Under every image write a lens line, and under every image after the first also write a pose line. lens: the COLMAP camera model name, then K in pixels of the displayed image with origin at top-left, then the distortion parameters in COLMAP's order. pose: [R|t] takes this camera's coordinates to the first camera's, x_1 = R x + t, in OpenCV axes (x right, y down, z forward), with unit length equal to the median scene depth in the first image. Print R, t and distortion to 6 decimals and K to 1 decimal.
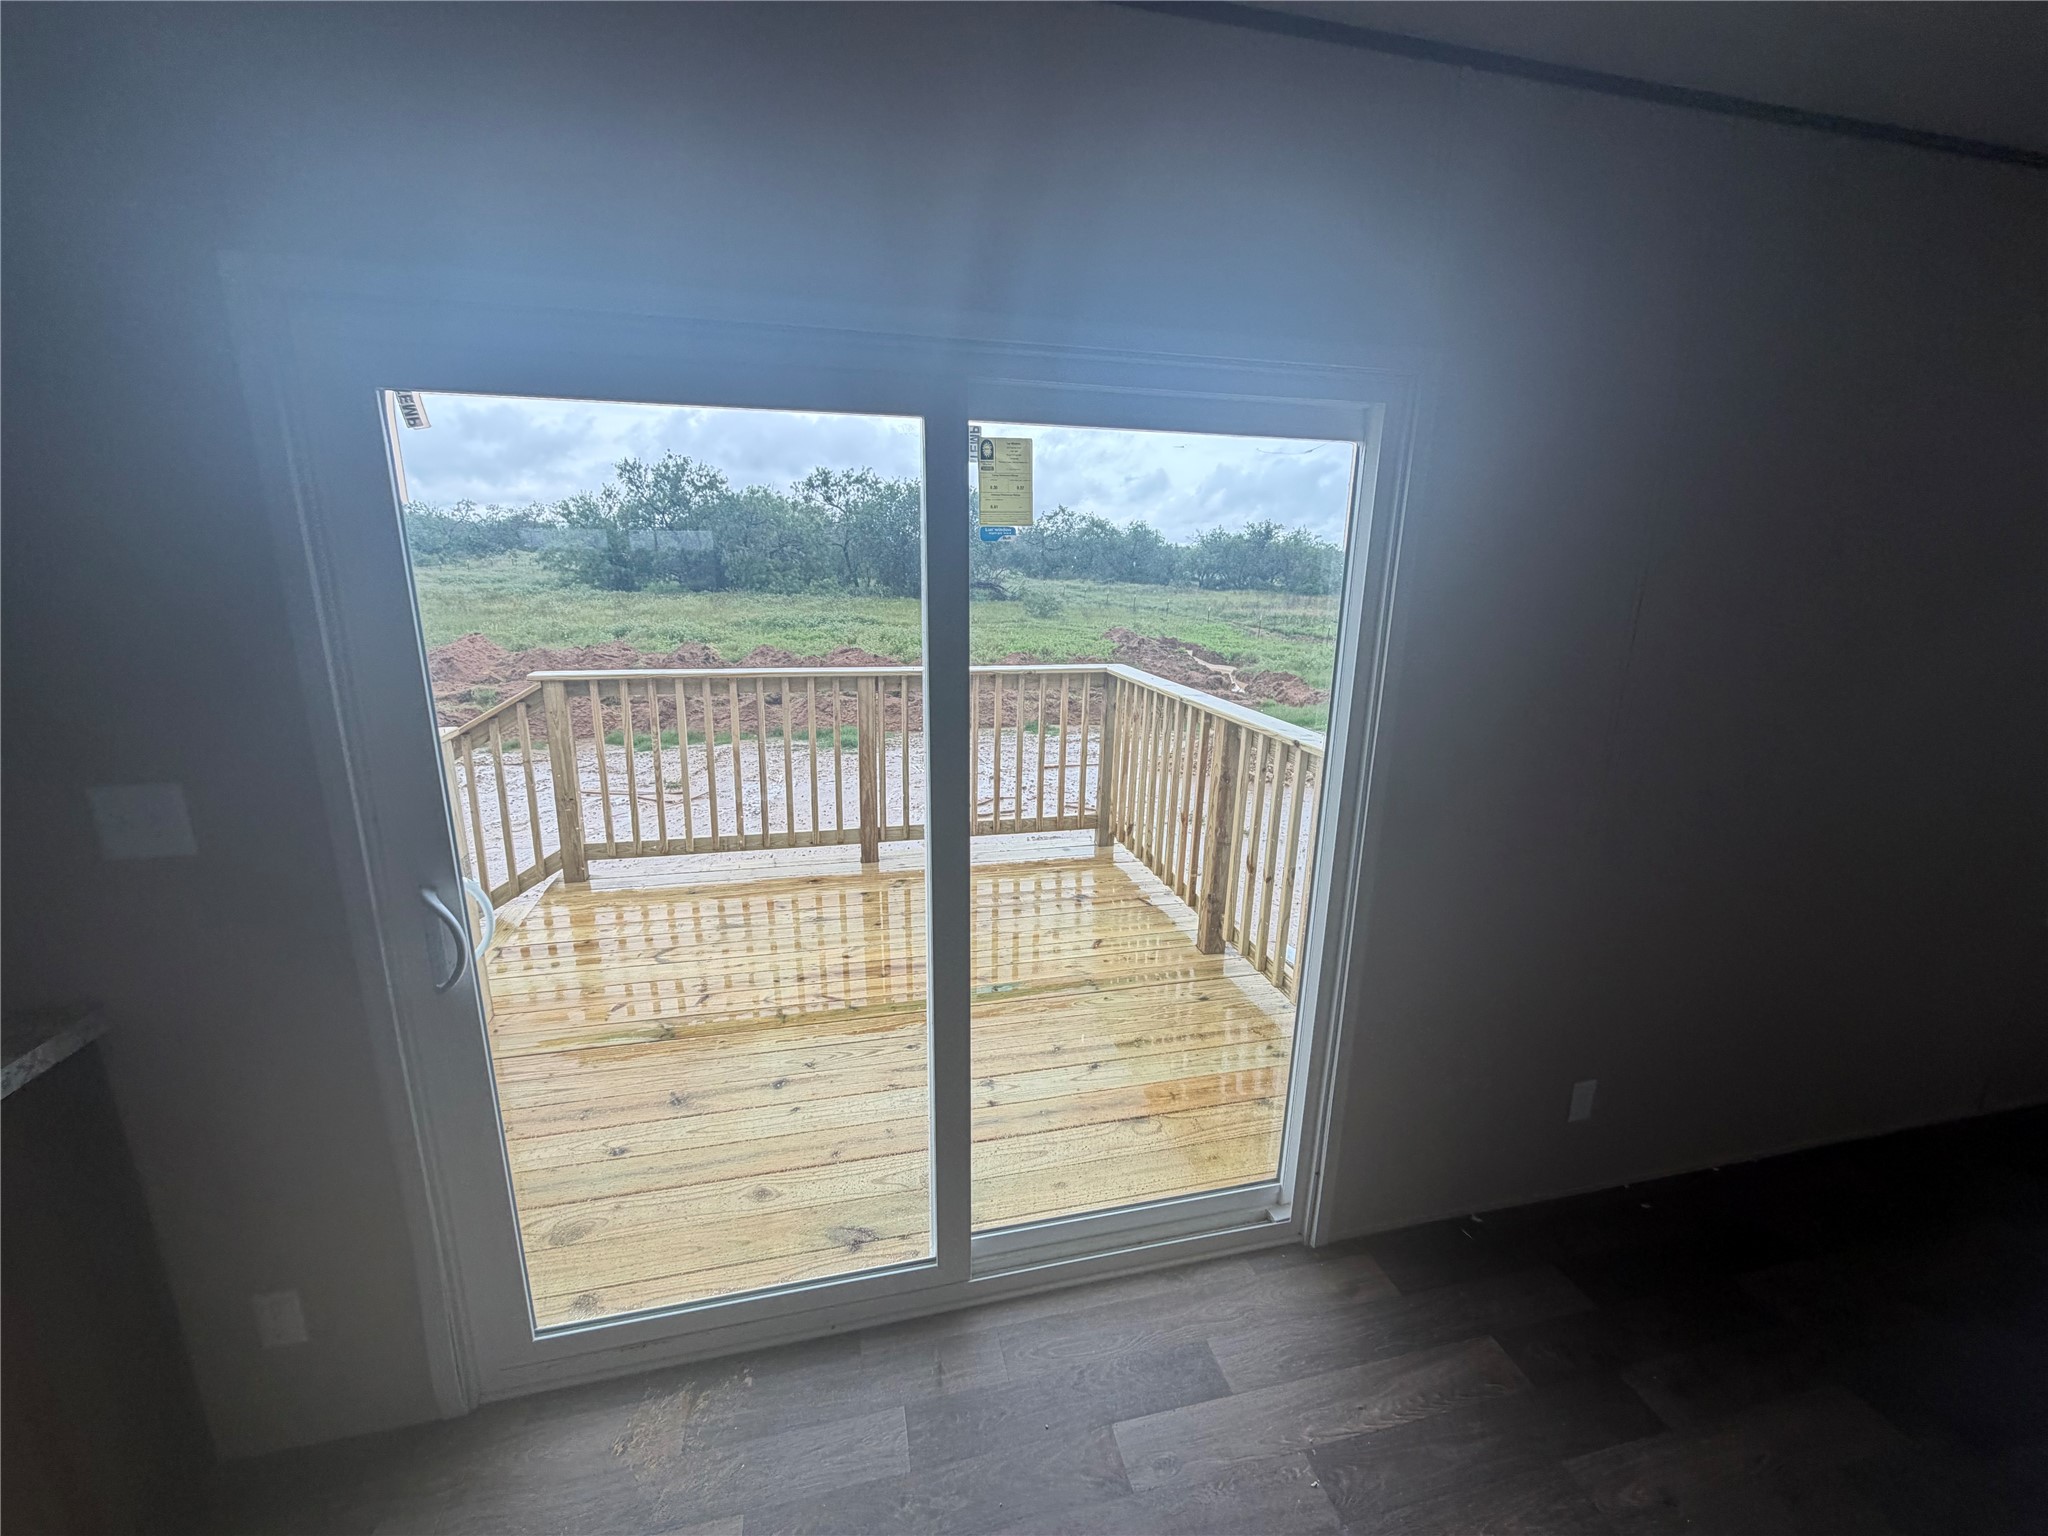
lens RADIAL K [[817.7, 0, 1023.2], [0, 817.7, 764.0], [0, 0, 1]] dist [0.002426, 0.000710]
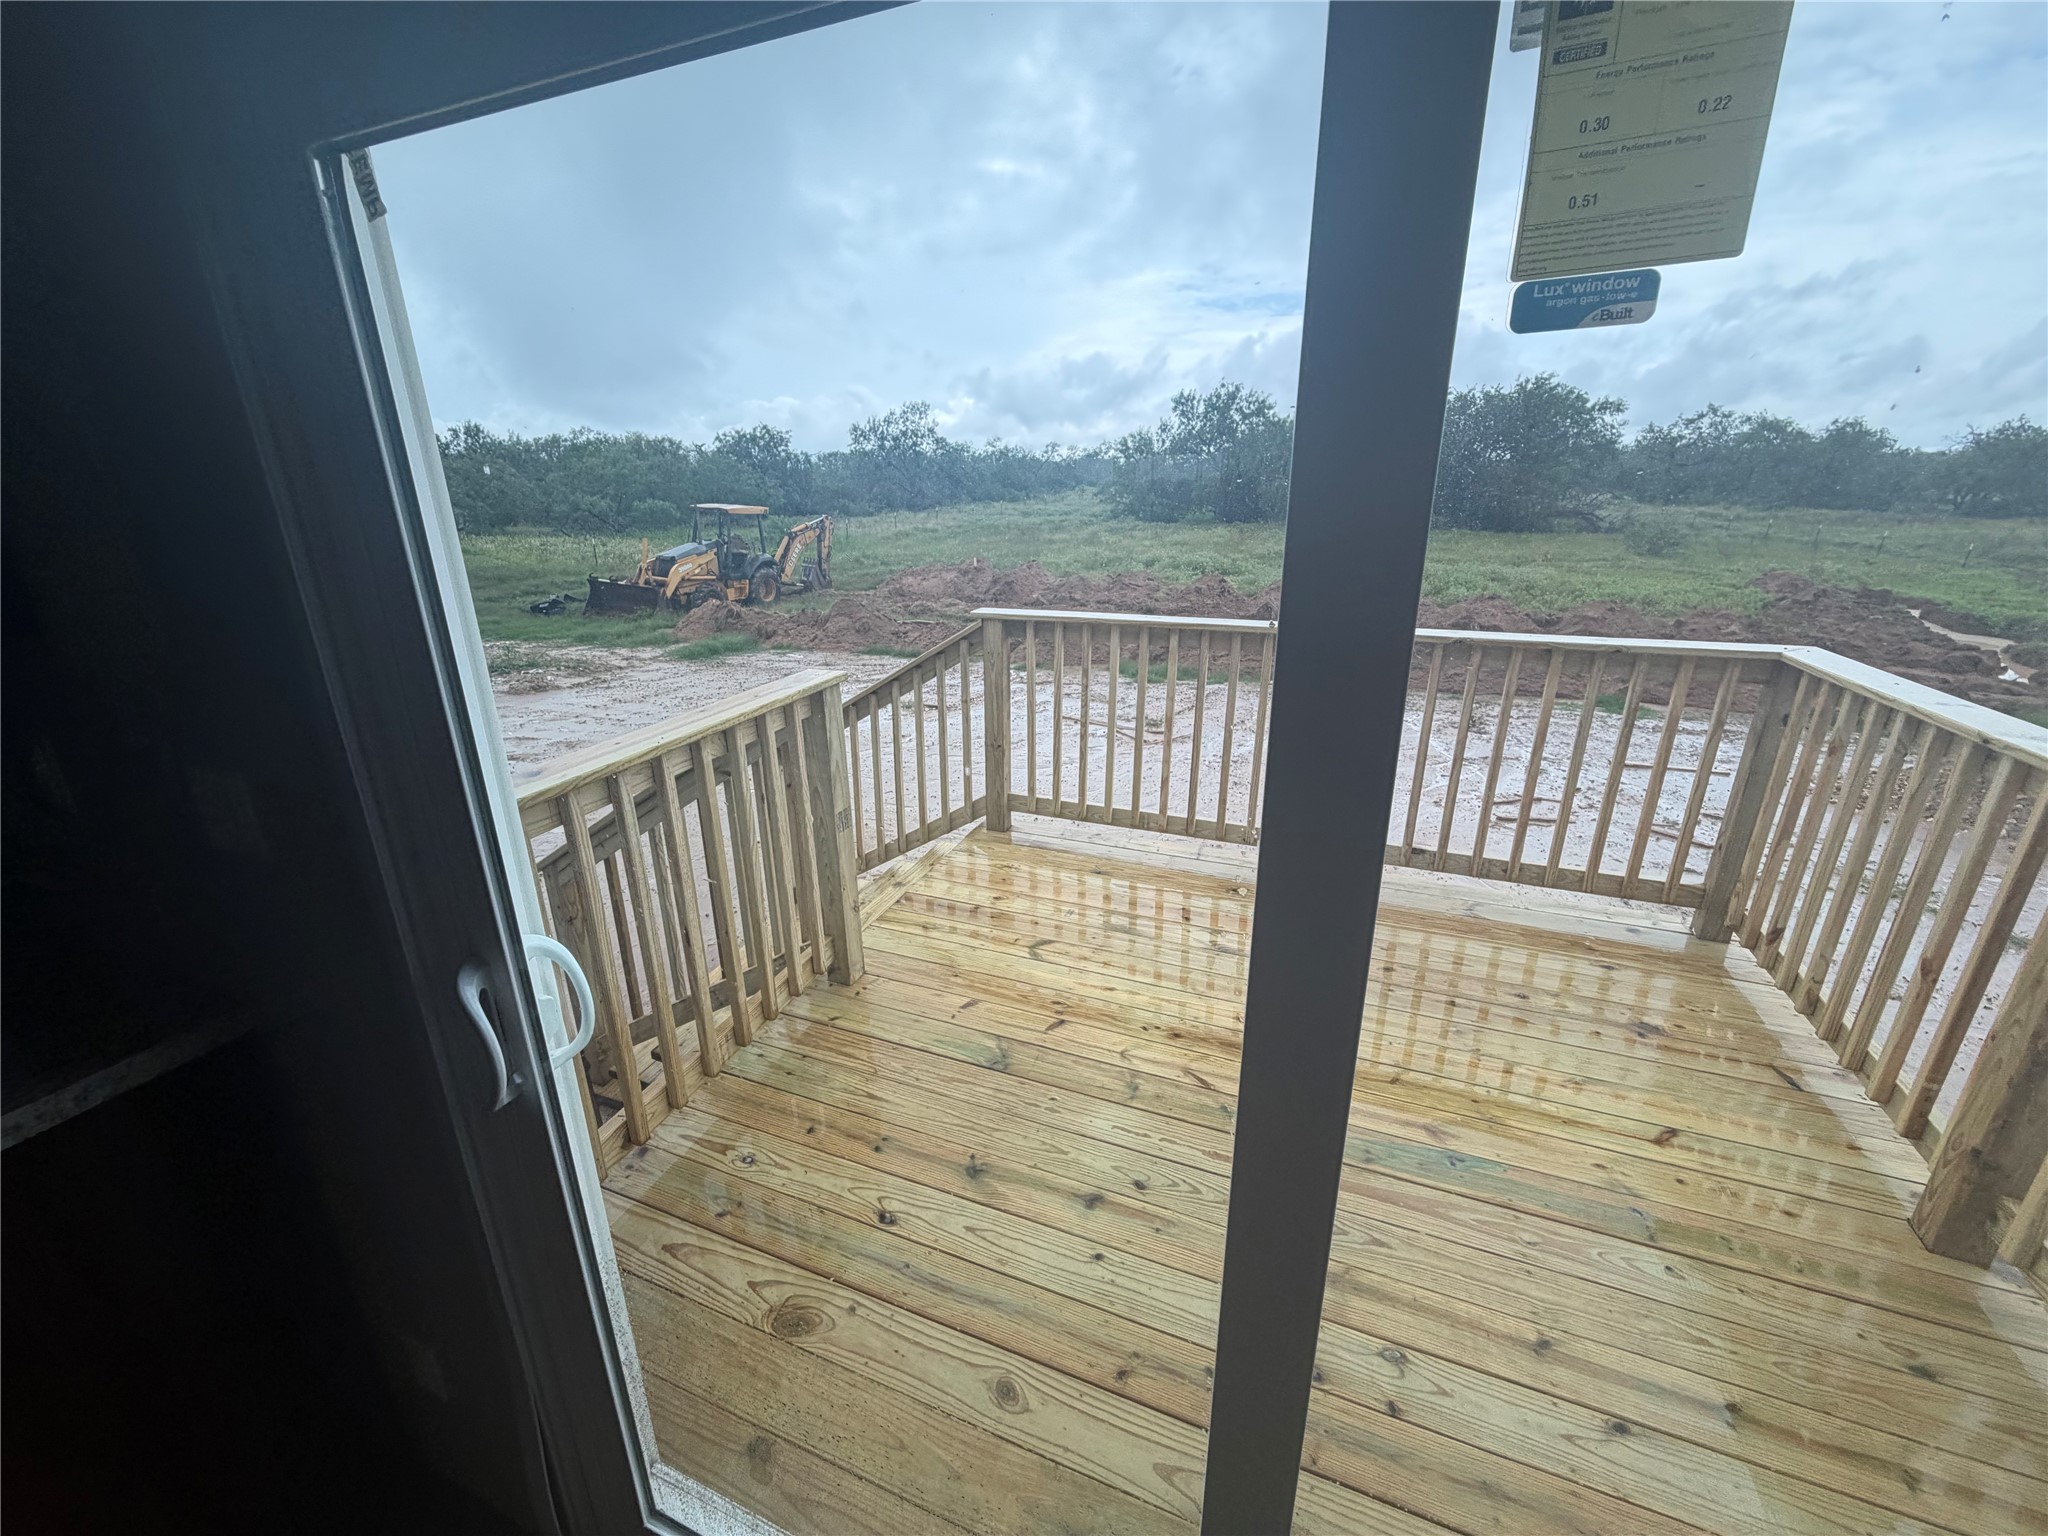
lens RADIAL K [[817.7, 0, 1029.6], [0, 817.7, 764.1], [0, 0, 1]] dist [0.002426, 0.000710]
pose [[0.819137, 0.160565, -0.550667, -0.000596], [-0.116421, 0.986579, 0.114490, -0.020092], [0.561659, -0.029674, 0.826836, 0.100457]]
